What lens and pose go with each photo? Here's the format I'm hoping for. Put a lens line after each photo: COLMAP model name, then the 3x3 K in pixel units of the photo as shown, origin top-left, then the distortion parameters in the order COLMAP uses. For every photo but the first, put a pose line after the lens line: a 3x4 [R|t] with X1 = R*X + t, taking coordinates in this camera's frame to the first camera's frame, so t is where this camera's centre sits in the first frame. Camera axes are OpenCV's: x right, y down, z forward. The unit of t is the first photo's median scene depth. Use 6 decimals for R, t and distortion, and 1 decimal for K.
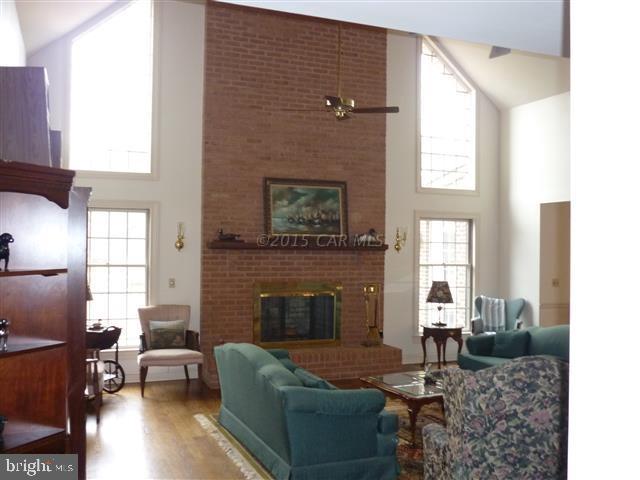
lens RADIAL K [[638.7, 0, 320.0], [0, 638.7, 240.0], [0, 0, 1]] dist [-0.093658, 0.130024]
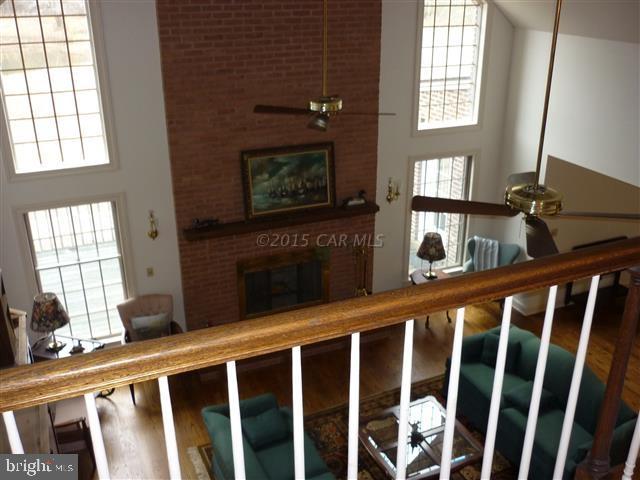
lens RADIAL K [[638.7, 0, 320.0], [0, 638.7, 240.0], [0, 0, 1]] dist [-0.093658, 0.130024]
pose [[0.999717, -0.020070, 0.012796, 0.008661], [0.013249, 0.915834, 0.401339, -0.332509], [-0.019774, -0.401056, 0.915840, 0.140141]]
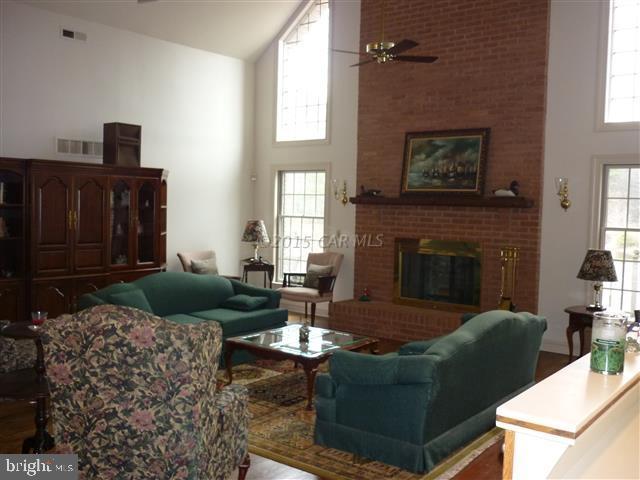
lens RADIAL K [[638.7, 0, 320.0], [0, 638.7, 240.0], [0, 0, 1]] dist [-0.093658, 0.130024]
pose [[0.489968, 0.050510, -0.870276, 0.707008], [-0.004282, 0.998447, 0.055538, 0.014507], [0.871730, -0.023485, 0.489423, 0.387699]]
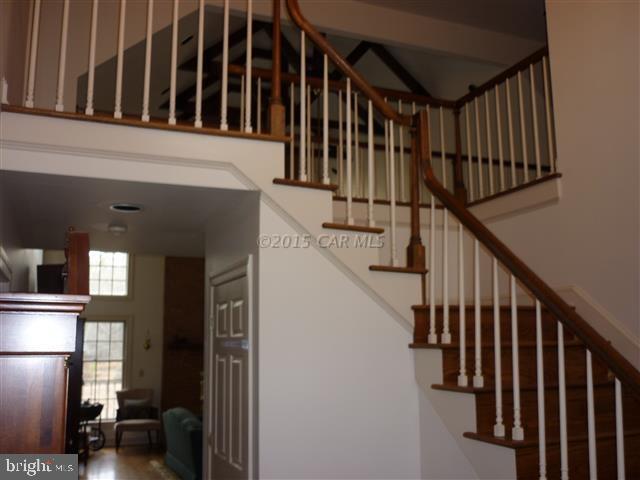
lens RADIAL K [[638.7, 0, 320.0], [0, 638.7, 240.0], [0, 0, 1]] dist [-0.093658, 0.130024]
pose [[0.999787, -0.013018, 0.016012, 0.135800], [0.015170, 0.989658, -0.142643, -0.017328], [-0.013989, 0.142856, 0.989645, -0.407154]]
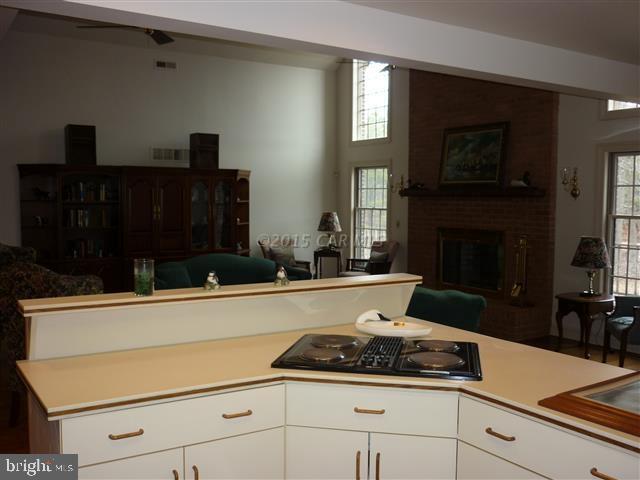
lens RADIAL K [[638.7, 0, 320.0], [0, 638.7, 240.0], [0, 0, 1]] dist [-0.093658, 0.130024]
pose [[0.181222, 0.059218, -0.981658, 0.915403], [0.011934, 0.997980, 0.062406, 0.018394], [0.983370, -0.023025, 0.180150, 0.589452]]
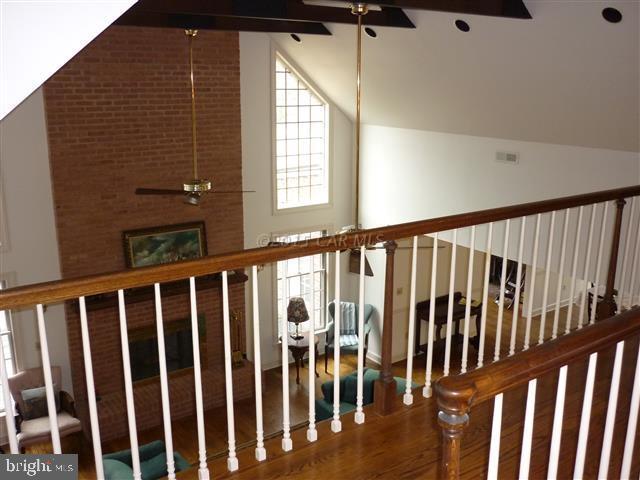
lens RADIAL K [[638.7, 0, 320.0], [0, 638.7, 240.0], [0, 0, 1]] dist [-0.093658, 0.130024]
pose [[0.974445, -0.063534, 0.215452, -0.000410], [0.006109, 0.966307, 0.257321, -0.333205], [-0.224541, -0.249429, 0.942001, -0.006155]]
